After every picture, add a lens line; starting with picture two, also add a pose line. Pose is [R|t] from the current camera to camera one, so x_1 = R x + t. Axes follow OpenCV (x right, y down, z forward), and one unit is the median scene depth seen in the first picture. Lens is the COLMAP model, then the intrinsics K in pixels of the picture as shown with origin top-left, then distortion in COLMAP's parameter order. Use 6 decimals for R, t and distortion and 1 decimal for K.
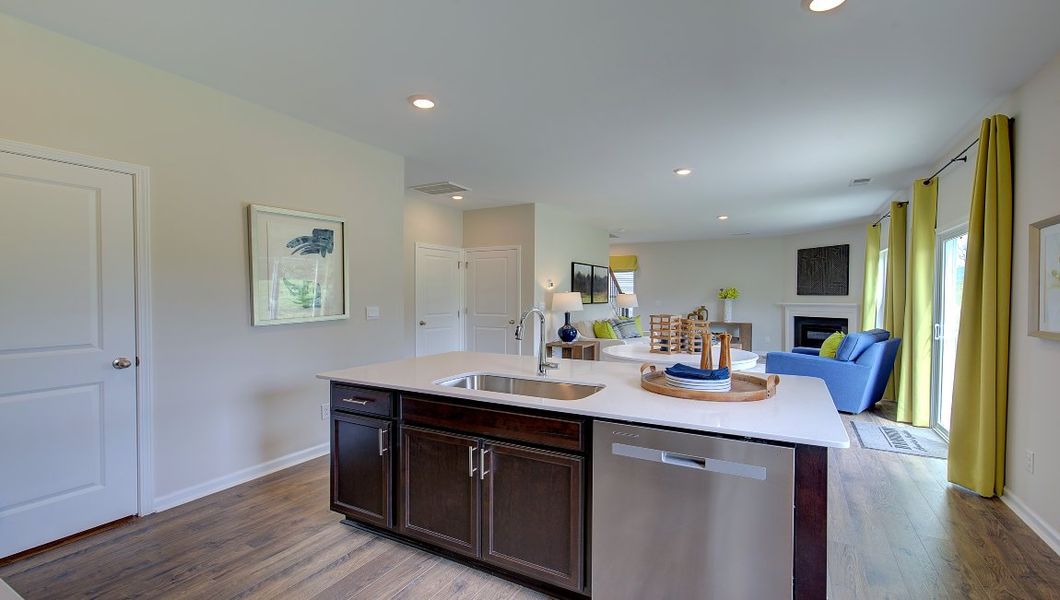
lens RADIAL K [[462.9, 0, 526.9], [0, 462.9, 303.7], [0, 0, 1]] dist [0.002102, 0.000265]
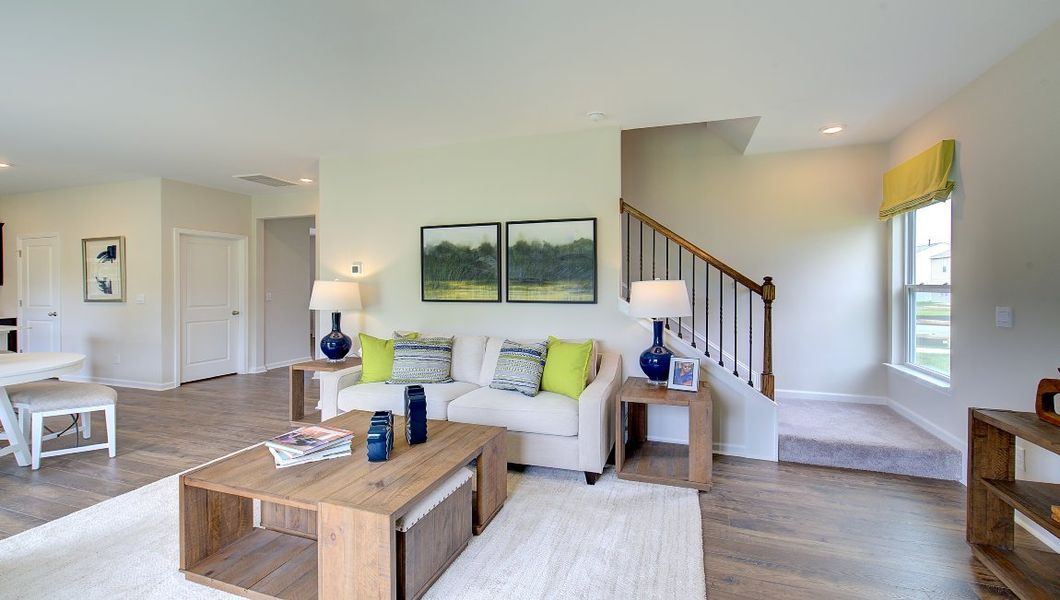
lens RADIAL K [[462.9, 0, 536.0], [0, 462.9, 290.8], [0, 0, 1]] dist [0.002102, 0.000265]
pose [[0.166522, -0.002175, -0.986035, 0.719828], [-0.021749, 0.999746, -0.005878, -0.012152], [0.985798, 0.022424, 0.166433, 1.113764]]
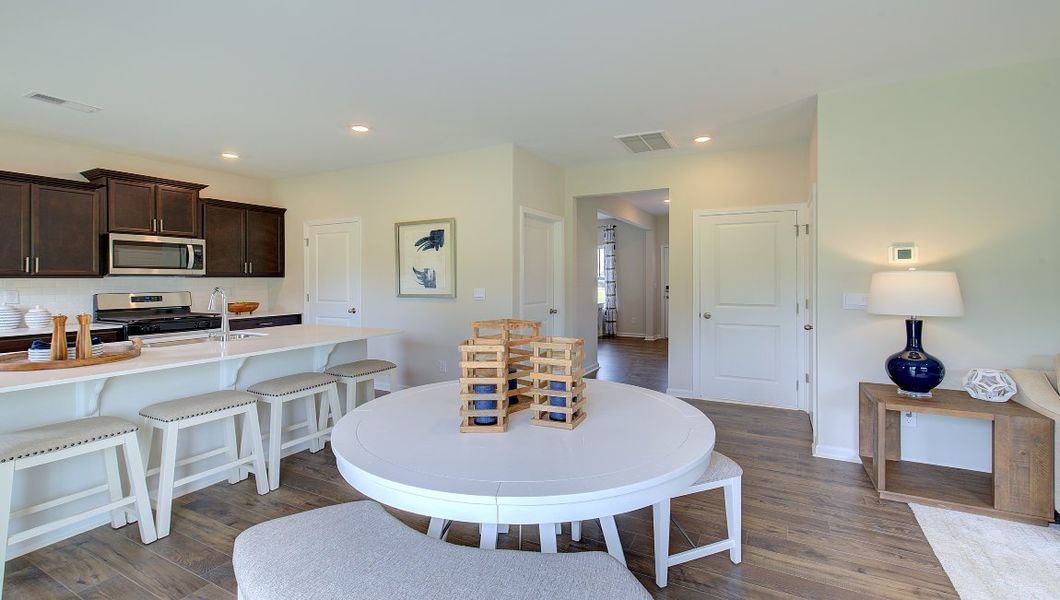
lens RADIAL K [[462.9, 0, 533.4], [0, 462.9, 275.5], [0, 0, 1]] dist [0.002102, 0.000265]
pose [[0.037967, -0.008391, -0.999244, 0.462335], [-0.017873, 0.999799, -0.009075, -0.010296], [0.999119, 0.018204, 0.037809, 0.618940]]
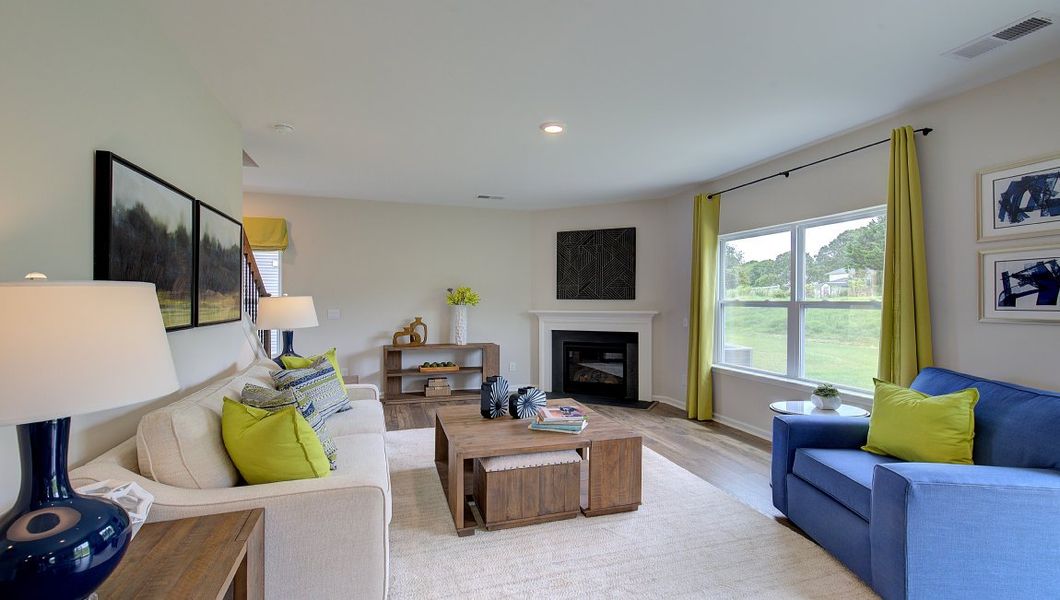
lens RADIAL K [[462.9, 0, 529.6], [0, 462.9, 300.9], [0, 0, 1]] dist [0.002102, 0.000265]
pose [[0.679298, -0.003502, 0.733854, 0.079618], [0.012251, 0.999903, -0.006569, -0.015127], [-0.733760, 0.013453, 0.679275, 0.747327]]
